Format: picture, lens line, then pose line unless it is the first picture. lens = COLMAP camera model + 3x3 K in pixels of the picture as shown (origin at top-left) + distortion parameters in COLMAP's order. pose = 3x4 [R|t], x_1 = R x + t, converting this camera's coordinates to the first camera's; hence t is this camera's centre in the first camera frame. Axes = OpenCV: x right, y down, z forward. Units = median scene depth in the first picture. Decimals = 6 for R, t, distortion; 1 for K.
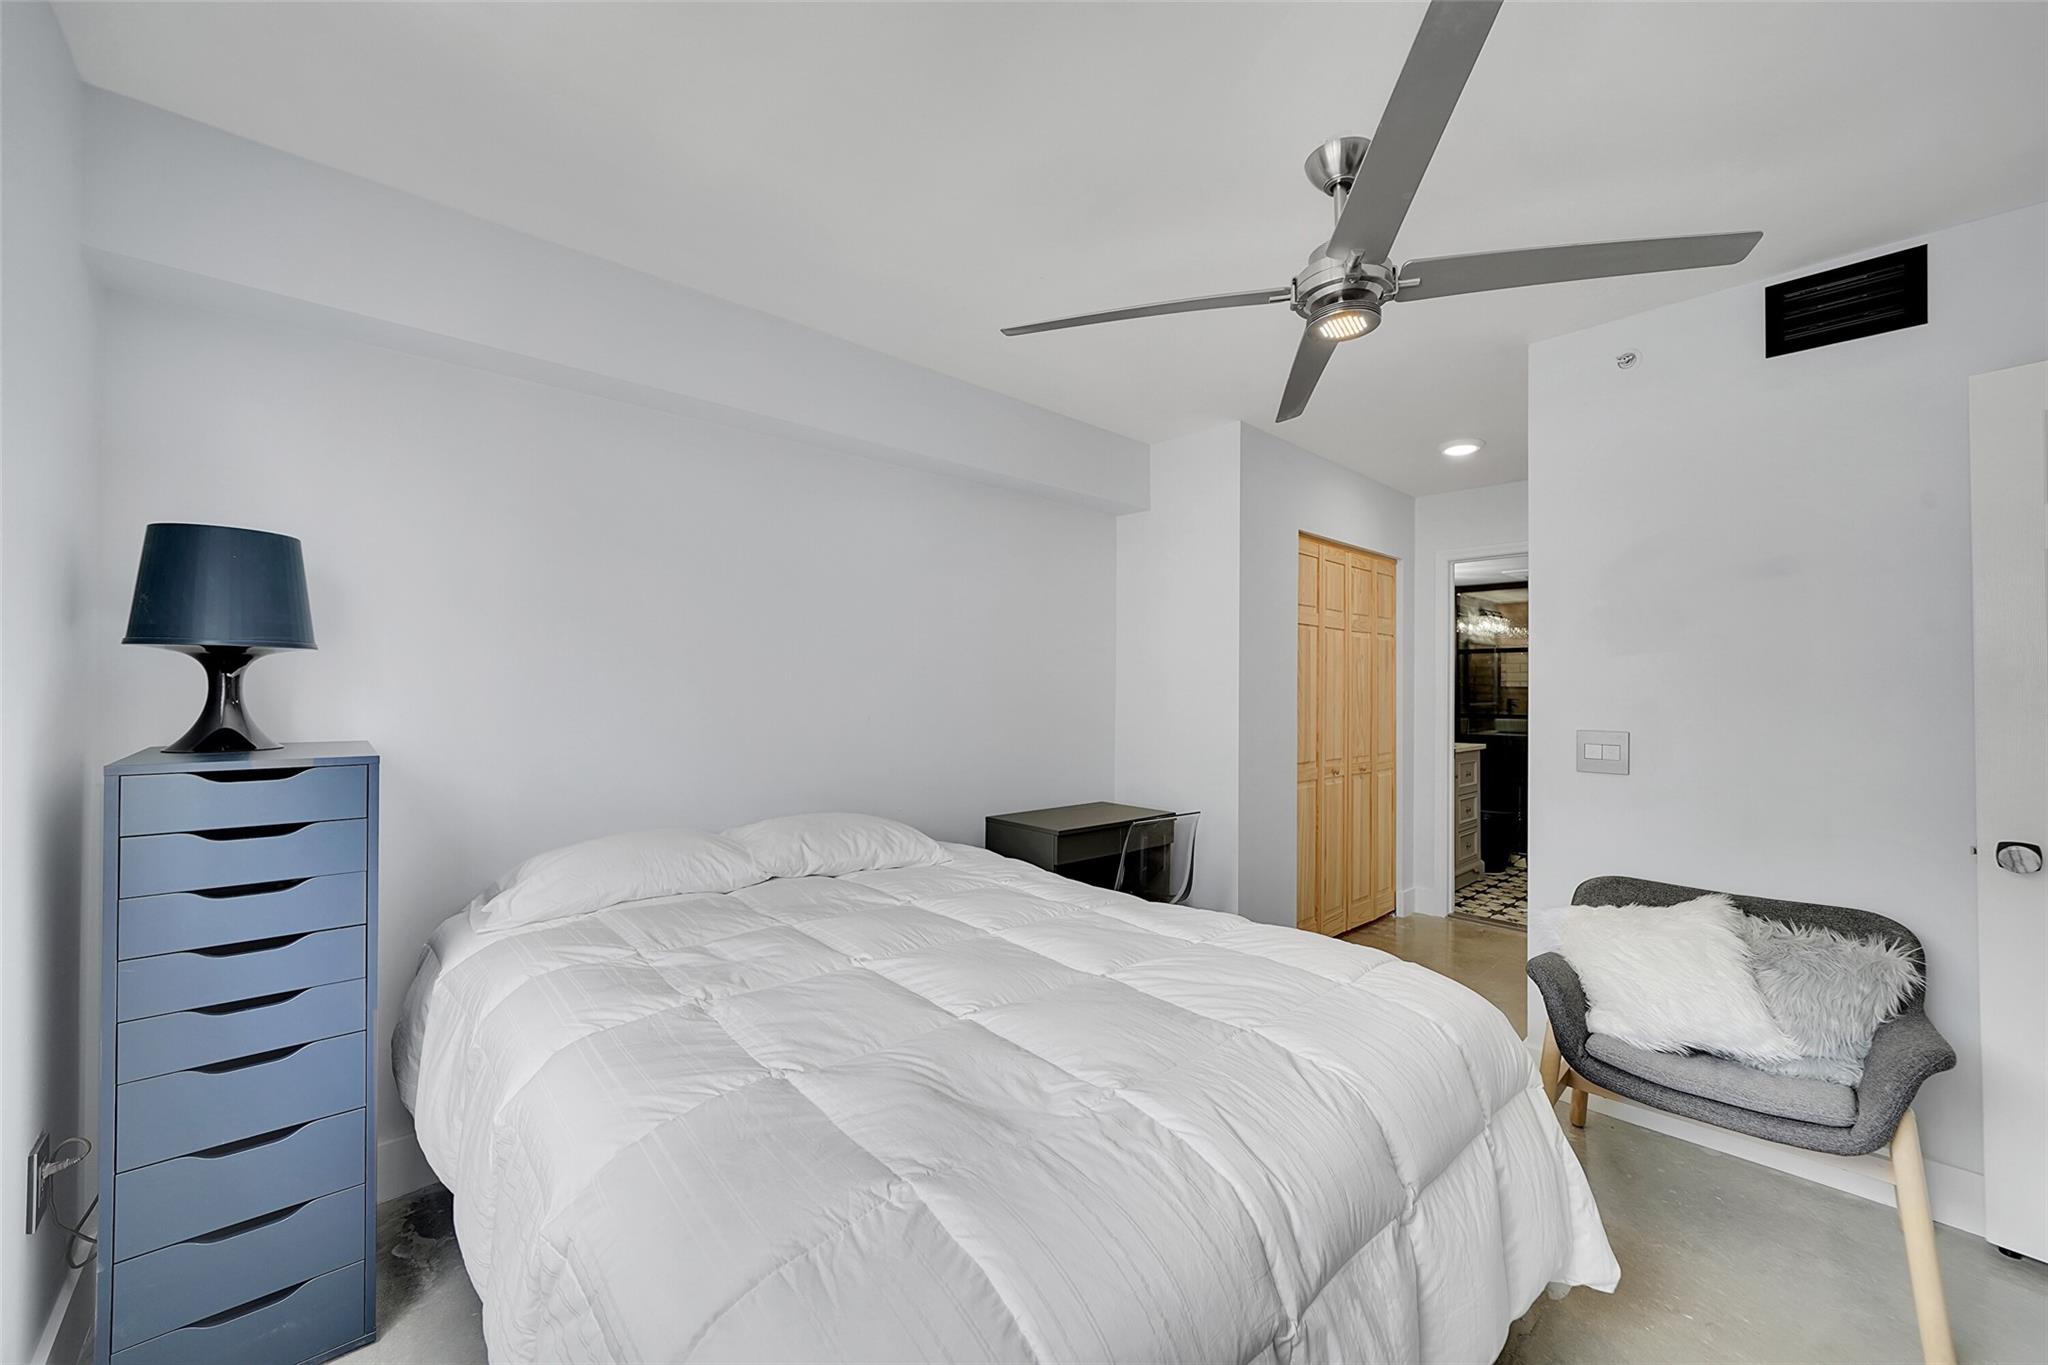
lens RADIAL K [[810.3, 0, 1016.4], [0, 810.3, 685.8], [0, 0, 1]] dist [-0.001824, -0.000264]
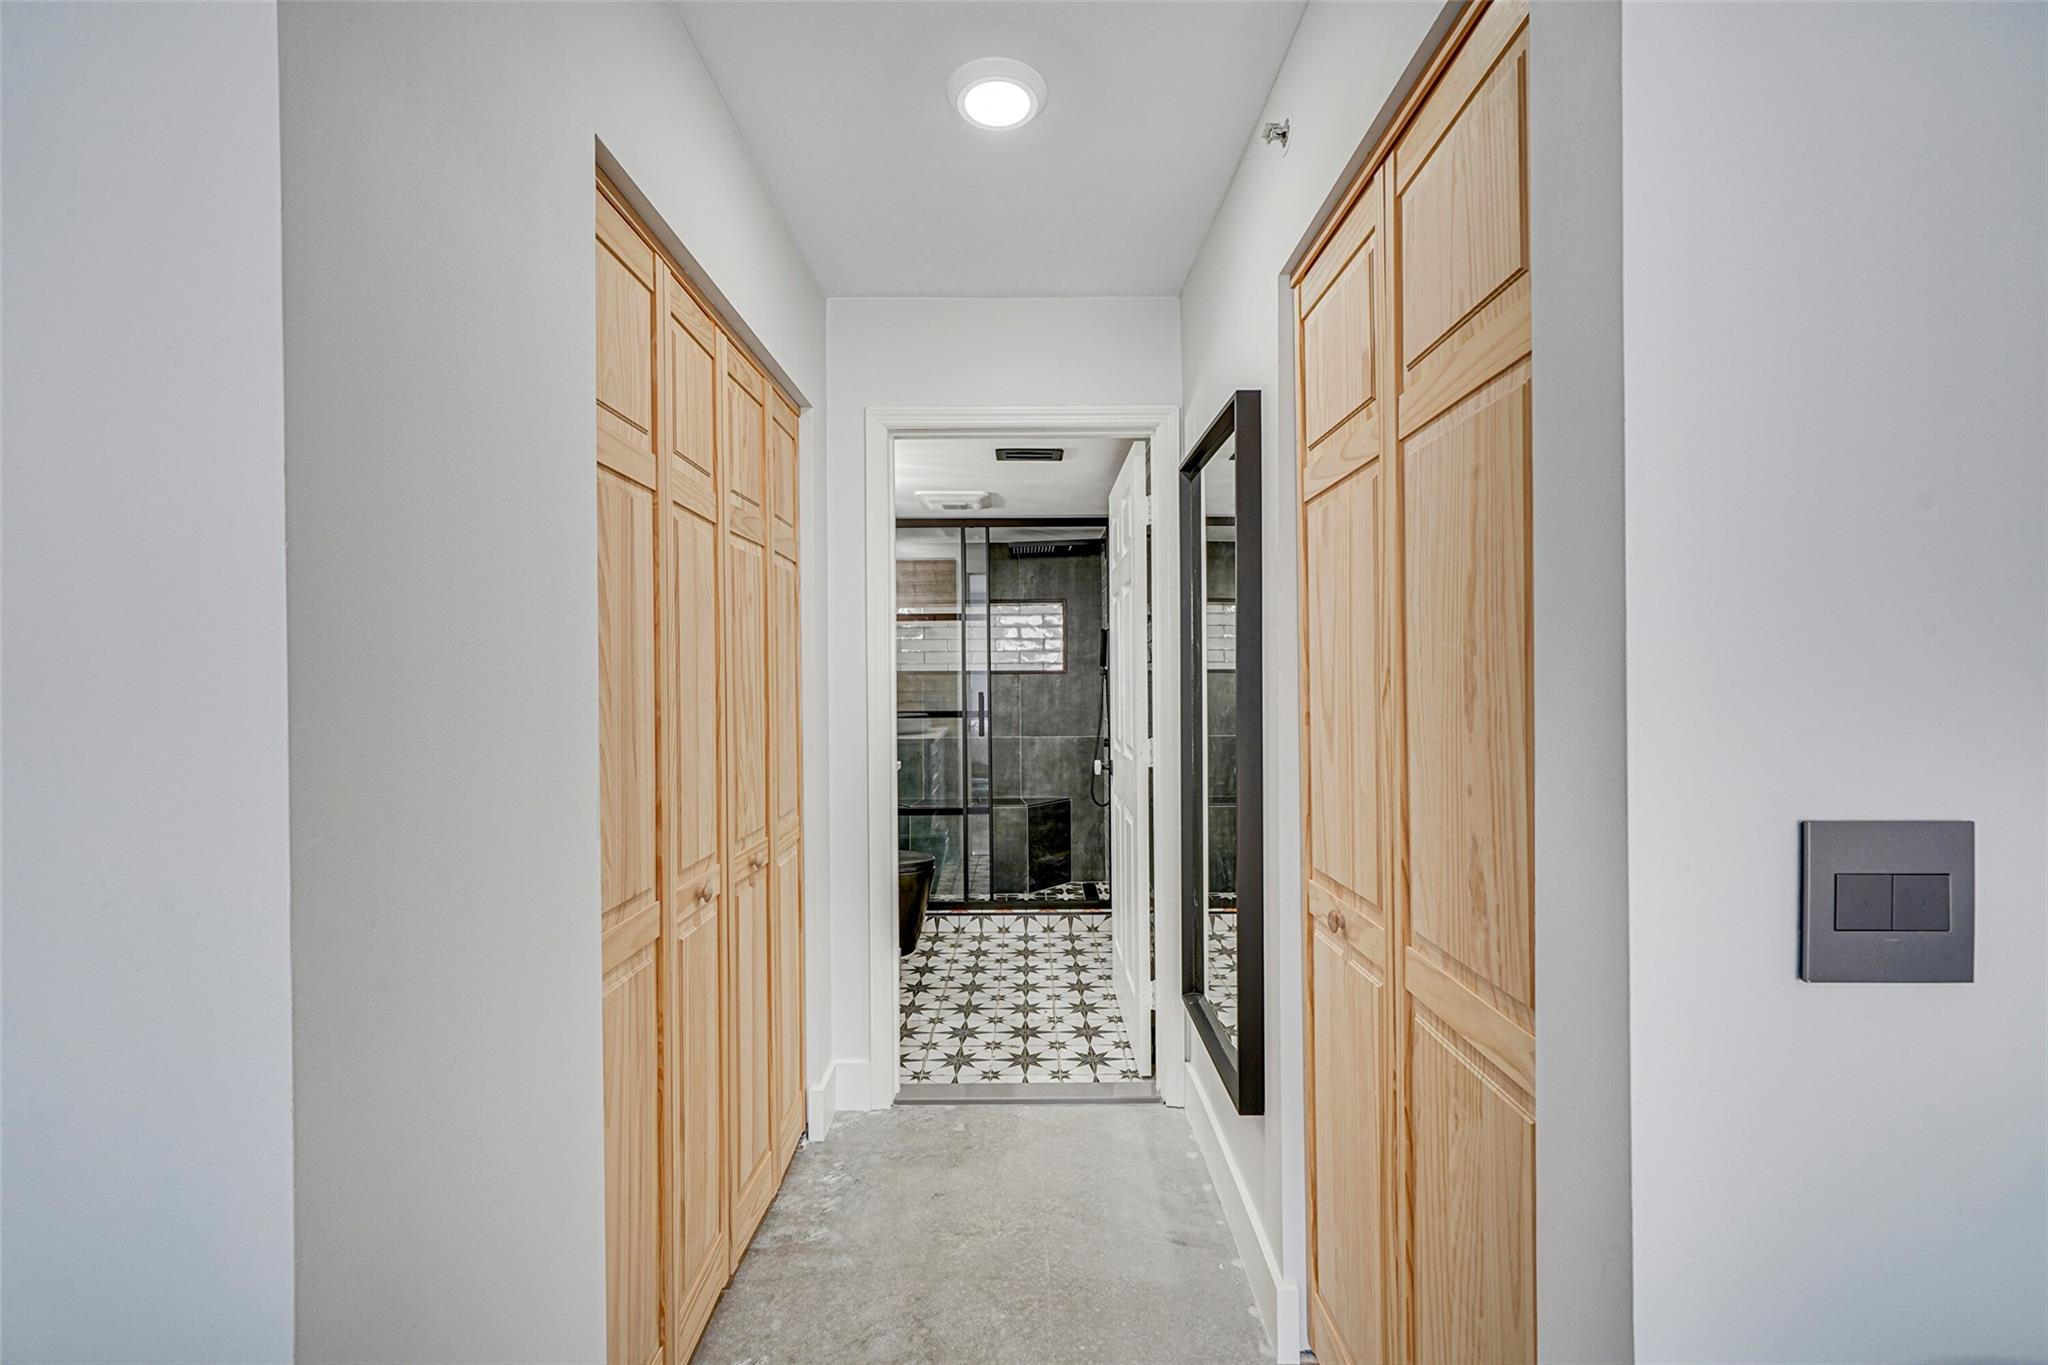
lens RADIAL K [[810.3, 0, 1016.4], [0, 810.3, 685.8], [0, 0, 1]] dist [-0.001824, -0.000264]
pose [[0.661128, -0.021874, 0.749954, 0.210487], [0.012015, 0.999755, 0.018569, 0.002948], [-0.750177, -0.003265, 0.661229, 0.644953]]
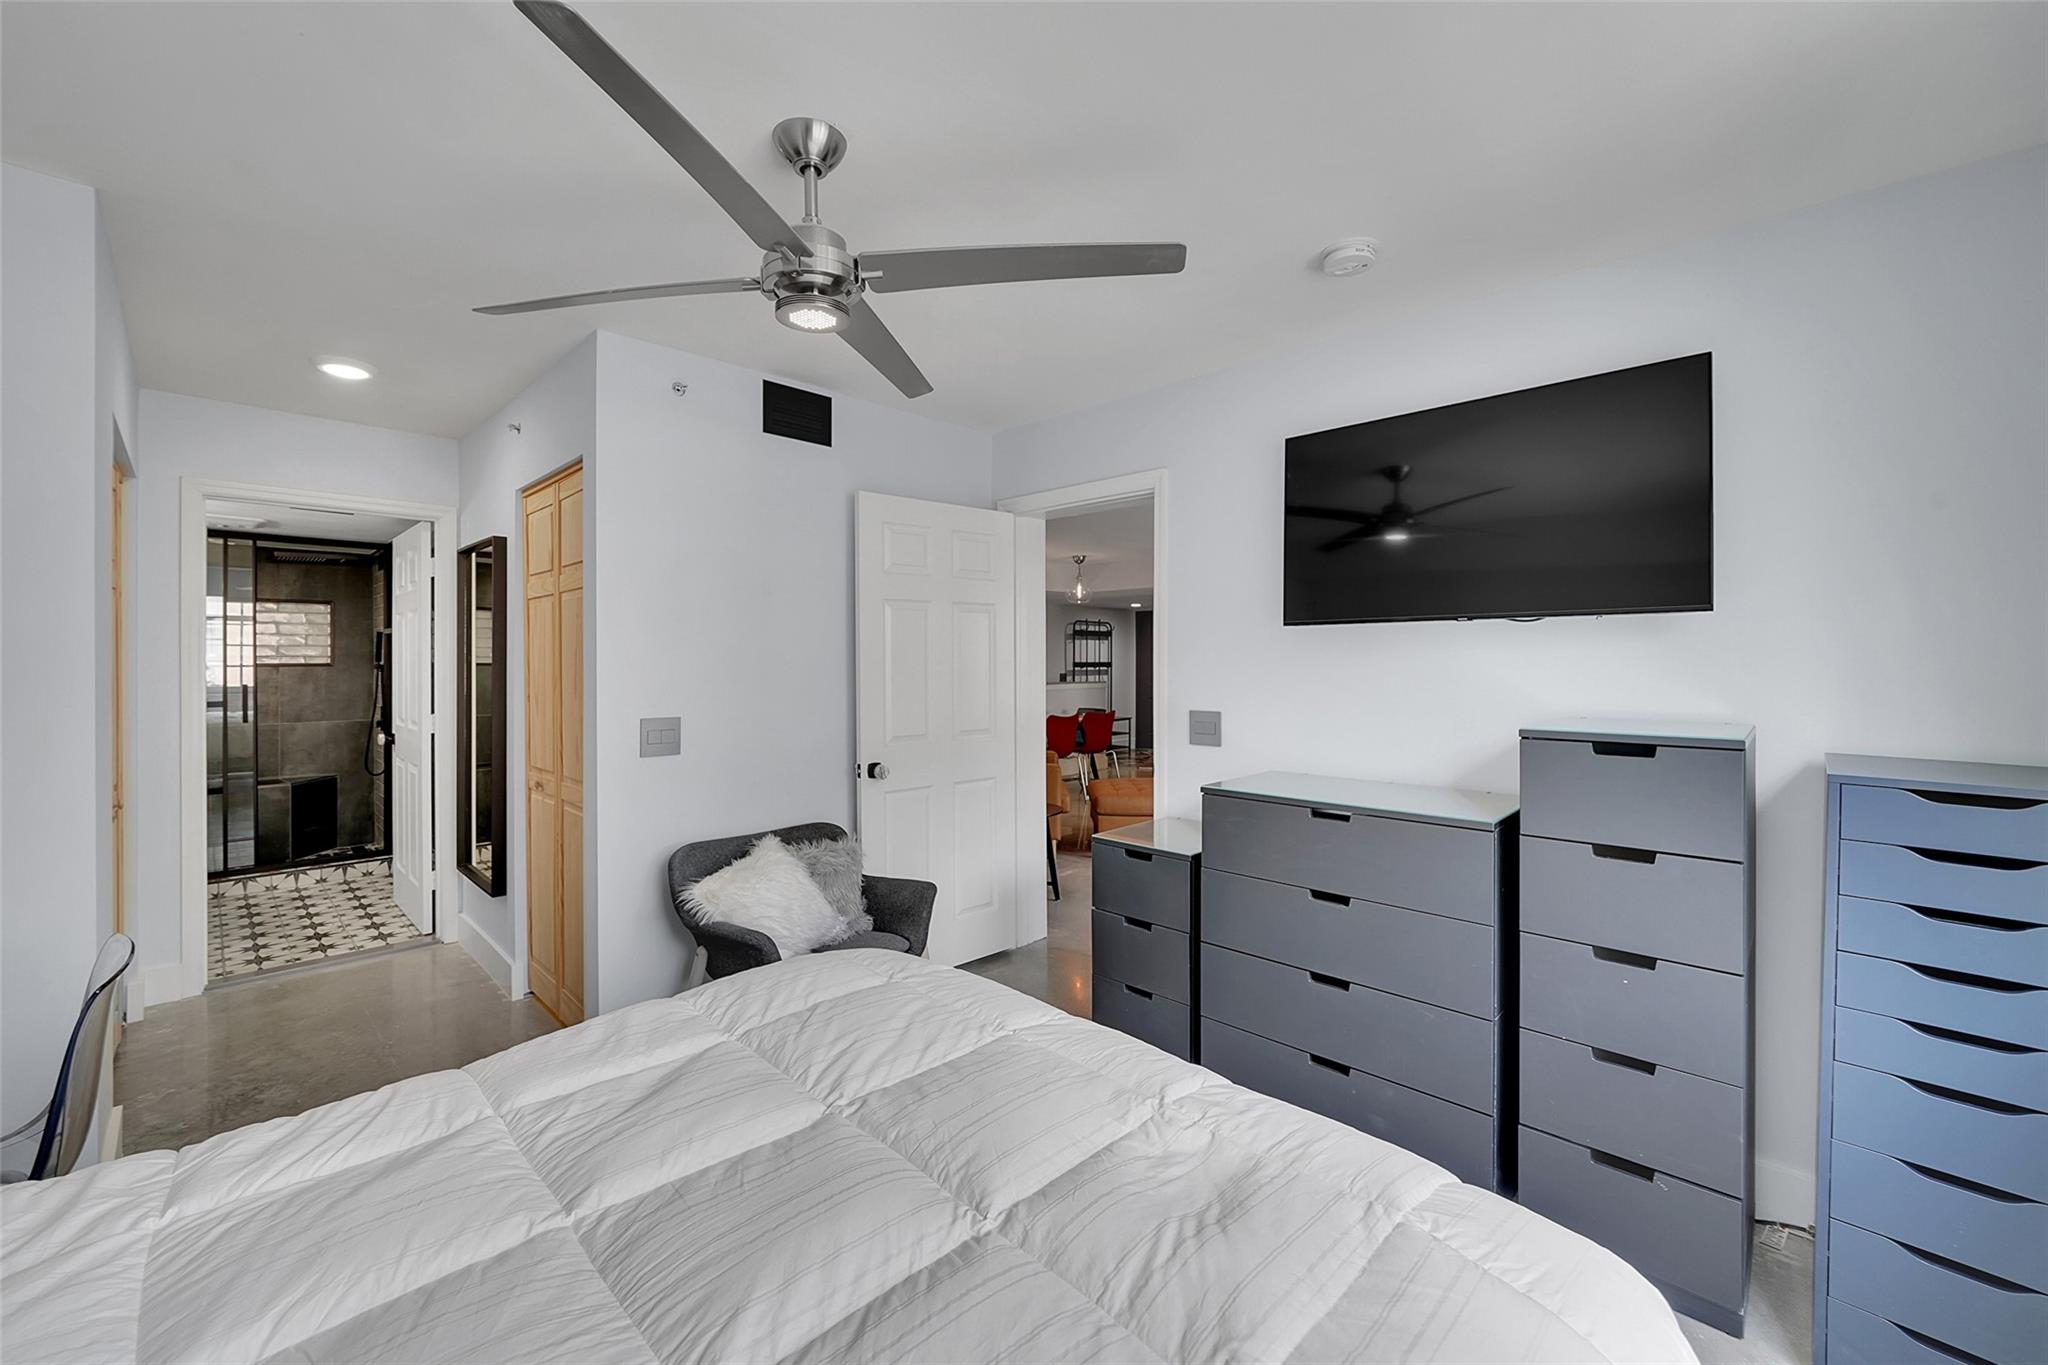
lens RADIAL K [[828.7, 0, 1016.1], [0, 828.7, 678.5], [0, 0, 1]] dist [-0.004079, 0.000604]
pose [[-0.086184, -0.026895, 0.995916, -0.271341], [-0.014041, 0.999569, 0.025778, -0.020550], [-0.996180, -0.011762, -0.086525, 0.385688]]
